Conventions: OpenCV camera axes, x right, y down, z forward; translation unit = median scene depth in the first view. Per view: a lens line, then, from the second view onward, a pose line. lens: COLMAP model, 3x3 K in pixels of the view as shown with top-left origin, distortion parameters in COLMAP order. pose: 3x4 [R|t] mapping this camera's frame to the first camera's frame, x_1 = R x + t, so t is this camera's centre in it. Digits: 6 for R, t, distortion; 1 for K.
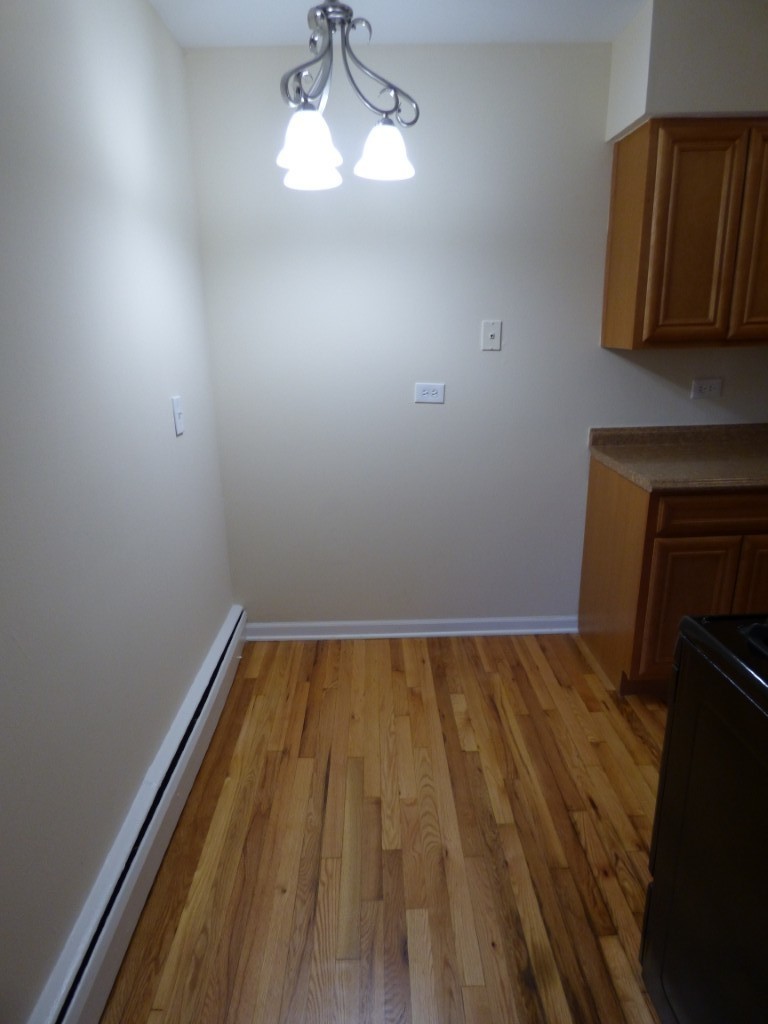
lens RADIAL K [[607.4, 0, 384.0], [0, 607.4, 512.0], [0, 0, 1]] dist [-0.000846, -0.020557]
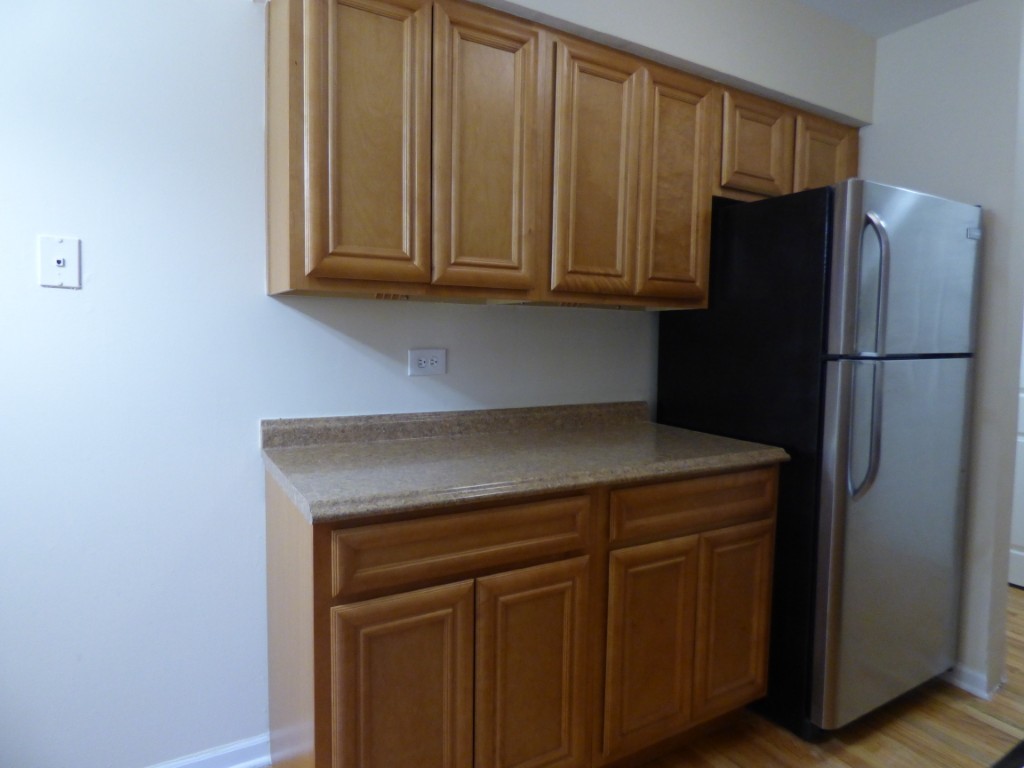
lens RADIAL K [[607.4, 0, 512.0], [0, 607.4, 384.0], [0, 0, 1]] dist [-0.000846, -0.020557]
pose [[0.871790, 0.005756, 0.489847, 0.309683], [0.103823, 0.975045, -0.196233, -0.028732], [-0.478752, 0.221931, 0.849437, 0.396098]]
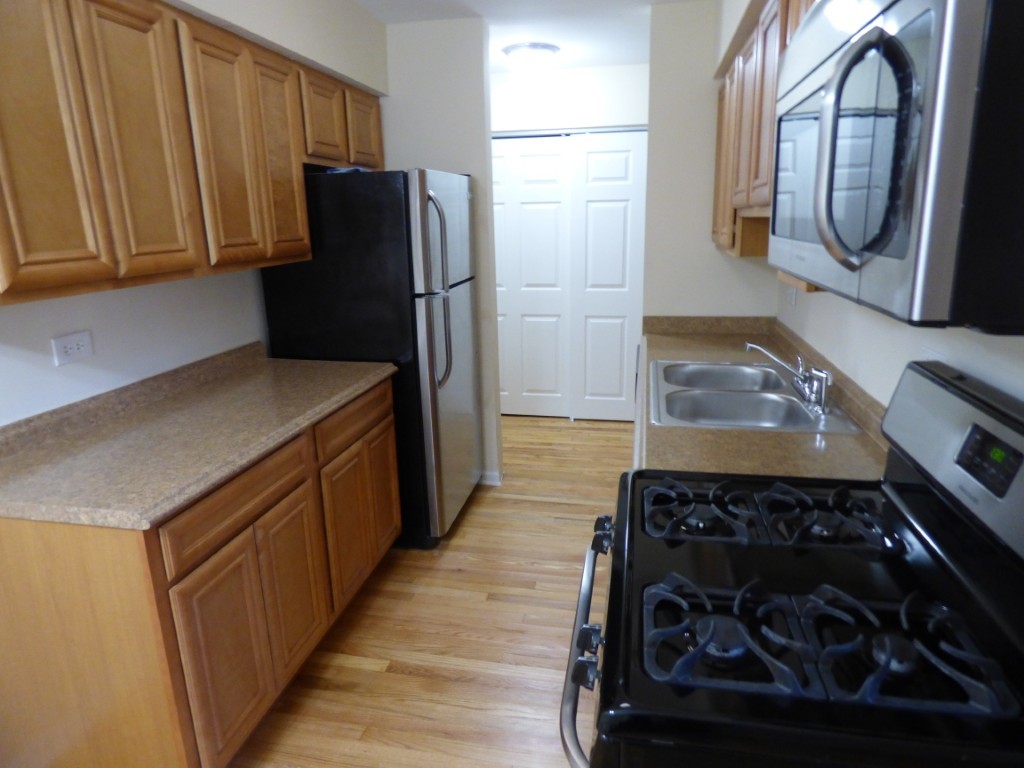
lens RADIAL K [[618.3, 0, 512.0], [0, 618.3, 384.0], [0, 0, 1]] dist [-0.003068, -0.001216]
pose [[0.213400, -0.230062, 0.949490, -0.040179], [0.299185, 0.940573, 0.160659, -0.151427], [-0.930026, 0.249789, 0.269549, 0.423317]]
